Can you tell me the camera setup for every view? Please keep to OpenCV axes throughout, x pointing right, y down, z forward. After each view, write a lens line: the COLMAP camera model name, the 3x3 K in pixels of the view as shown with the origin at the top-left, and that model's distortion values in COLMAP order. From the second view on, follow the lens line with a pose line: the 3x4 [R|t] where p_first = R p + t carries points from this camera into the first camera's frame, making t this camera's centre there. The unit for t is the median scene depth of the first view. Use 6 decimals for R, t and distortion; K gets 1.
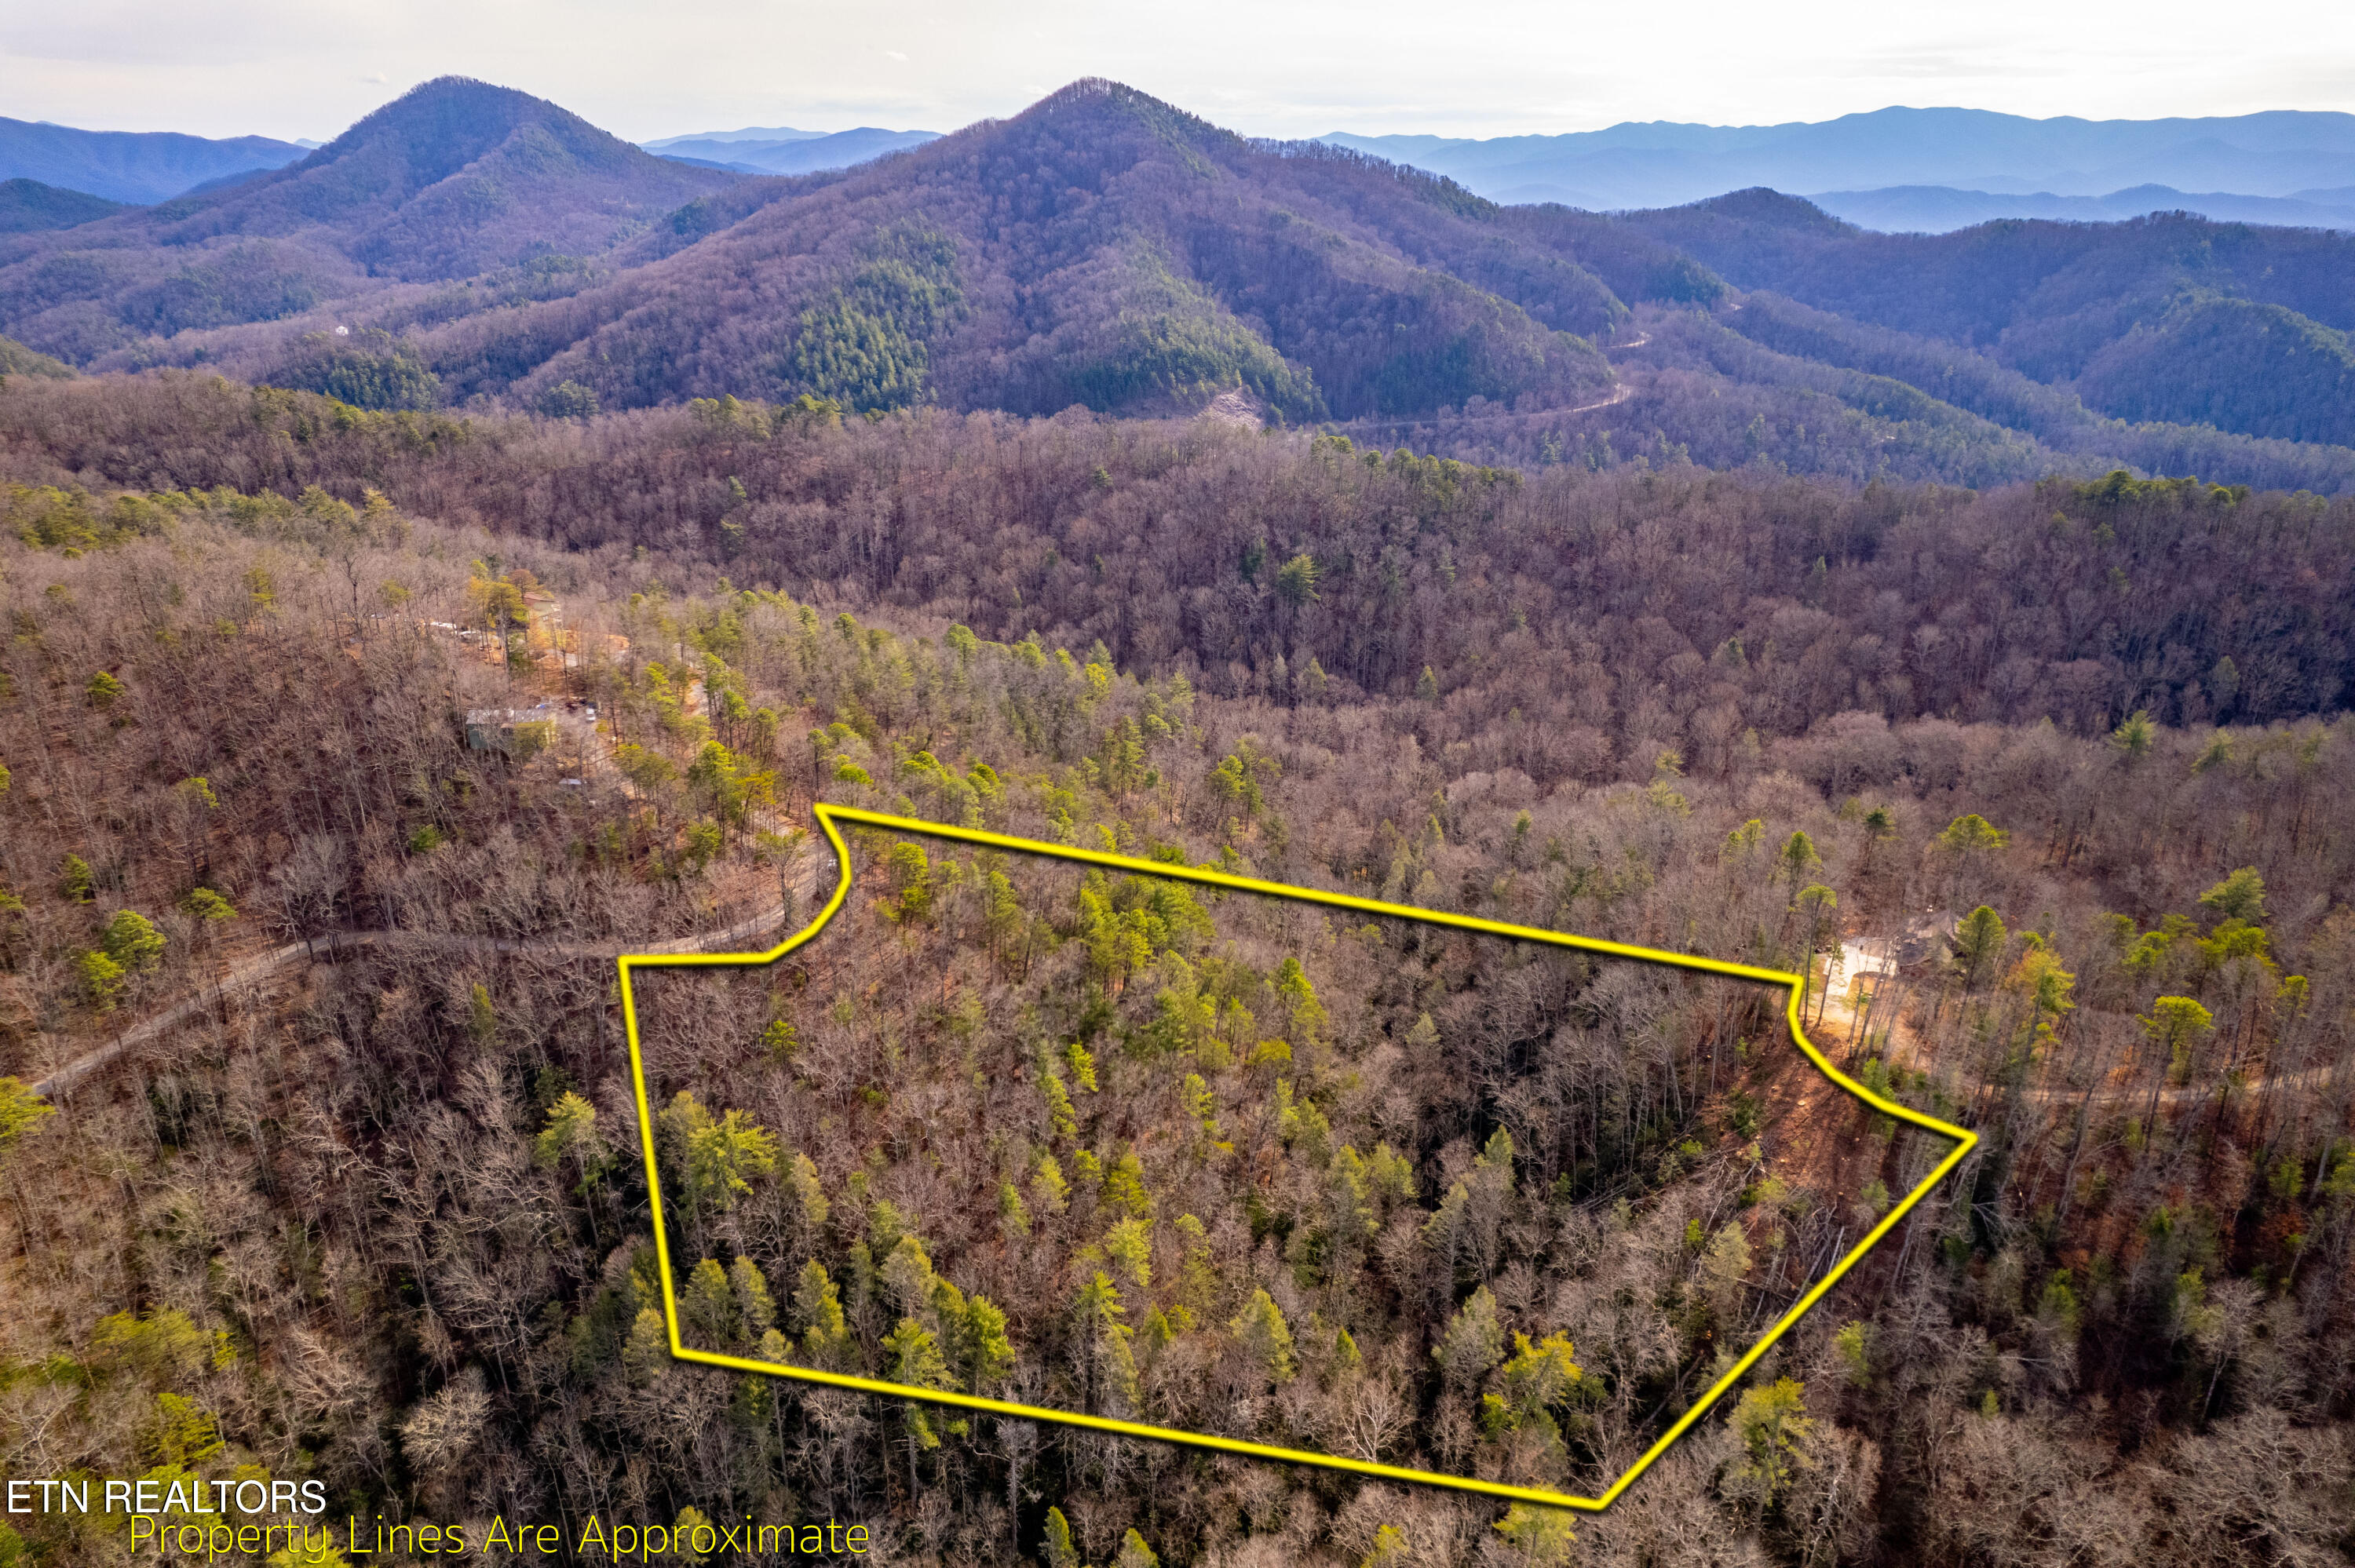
lens RADIAL K [[1496.4, 0, 1177.5], [0, 1496.4, 784.0], [0, 0, 1]] dist [-0.080106, 0.065821]
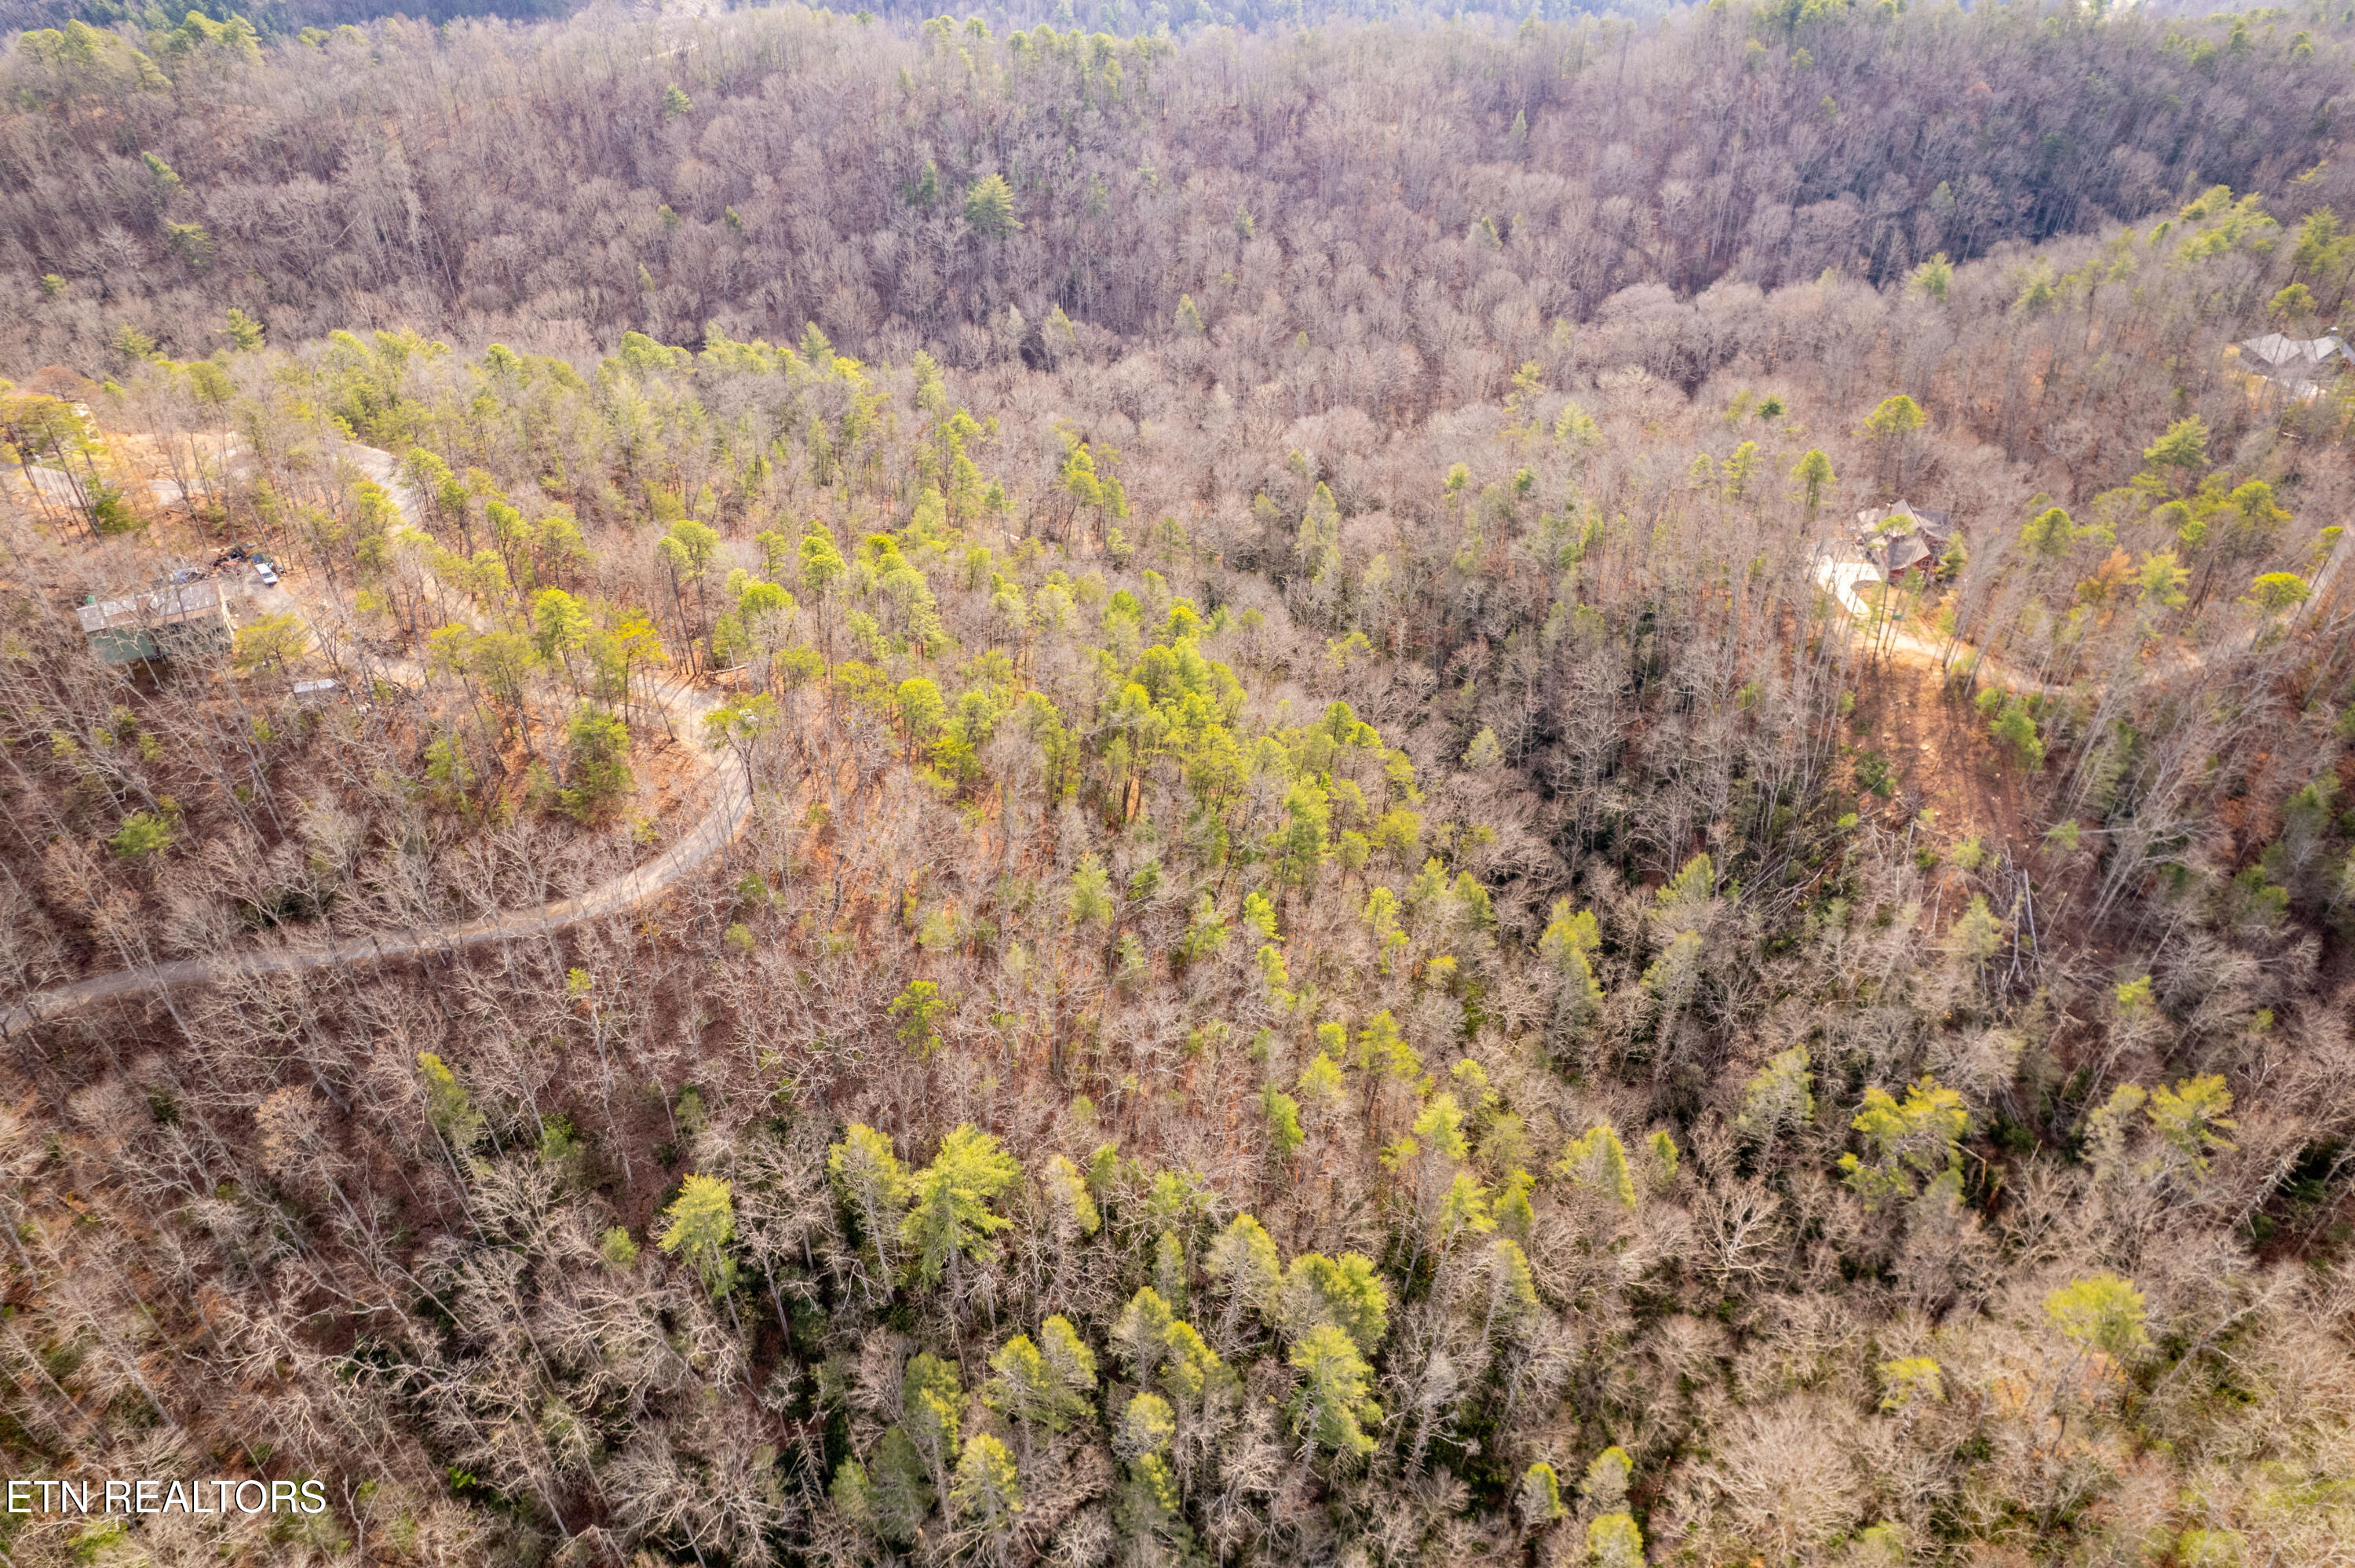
lens RADIAL K [[1496.4, 0, 1177.5], [0, 1496.4, 784.0], [0, 0, 1]] dist [-0.080106, 0.065821]
pose [[0.919556, -0.244876, 0.307330, -0.172563], [0.153992, 0.944099, 0.291485, -0.062697], [-0.361528, -0.220711, 0.905861, 0.153934]]
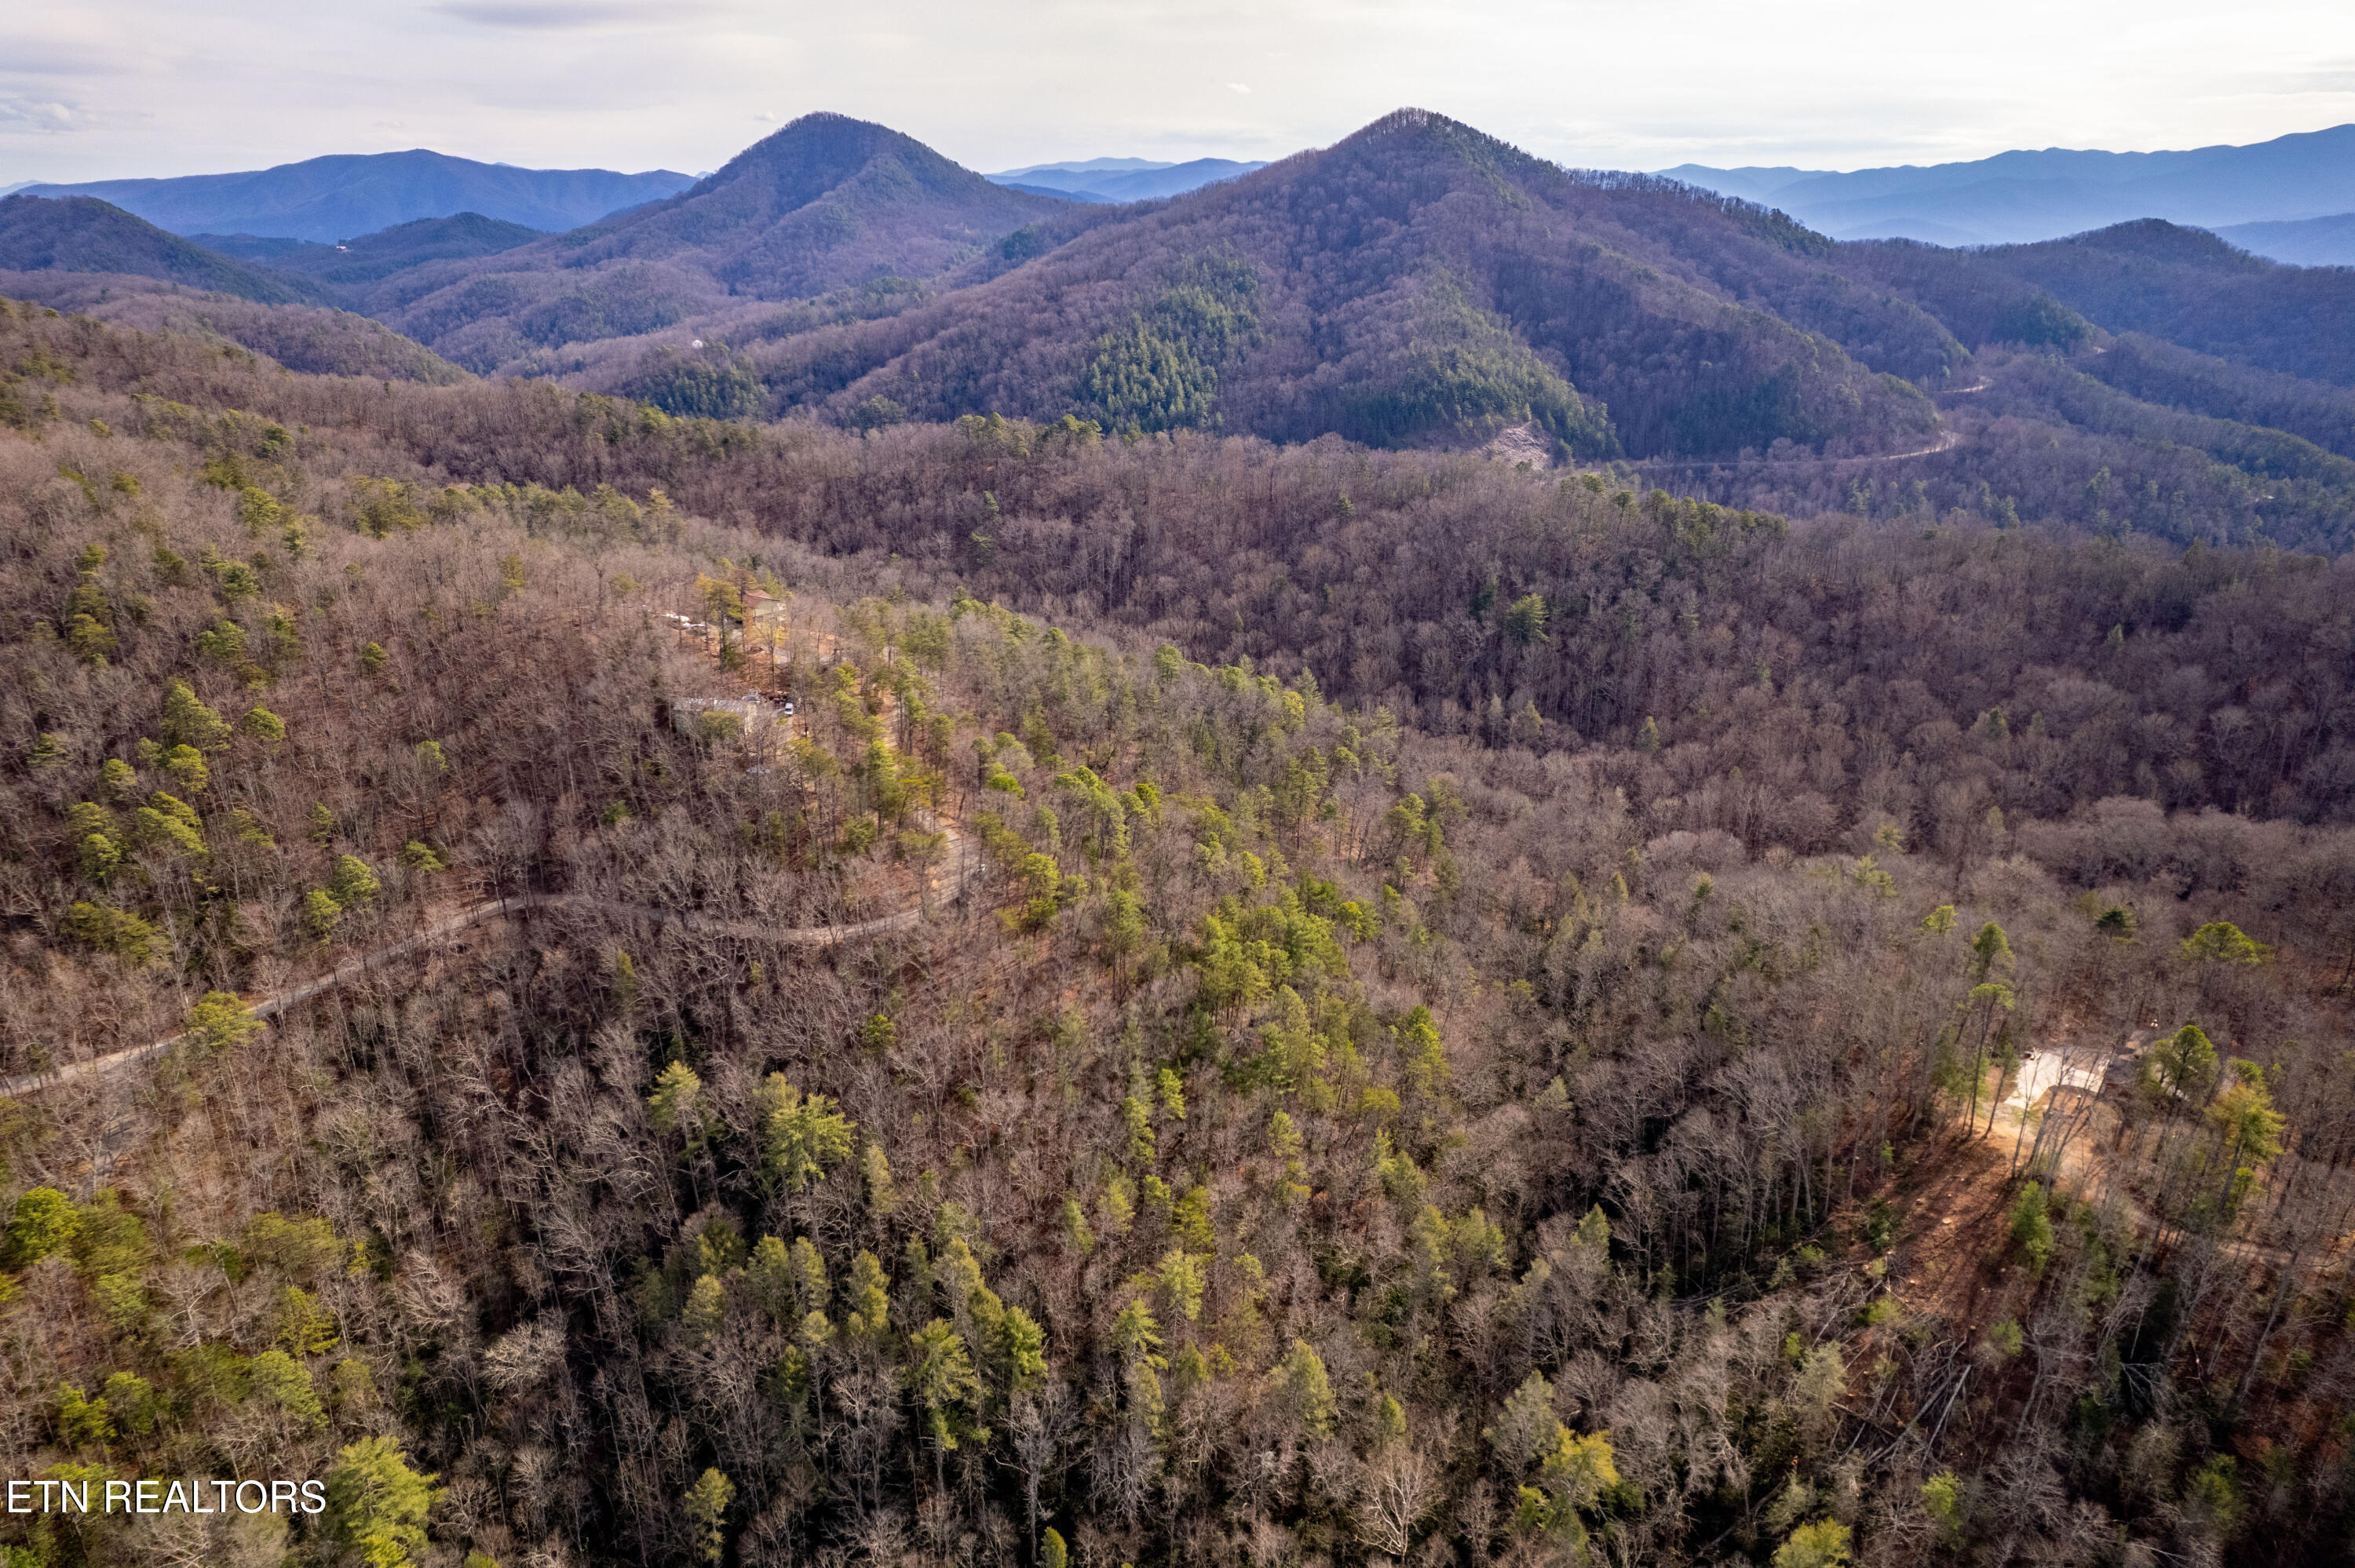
lens RADIAL K [[1496.4, 0, 1177.5], [0, 1496.4, 784.0], [0, 0, 1]] dist [-0.080106, 0.065821]
pose [[0.978072, 0.073591, -0.194830, 0.060652], [-0.077106, 0.996967, -0.010508, -0.002738], [0.193465, 0.025300, 0.980781, 0.010394]]
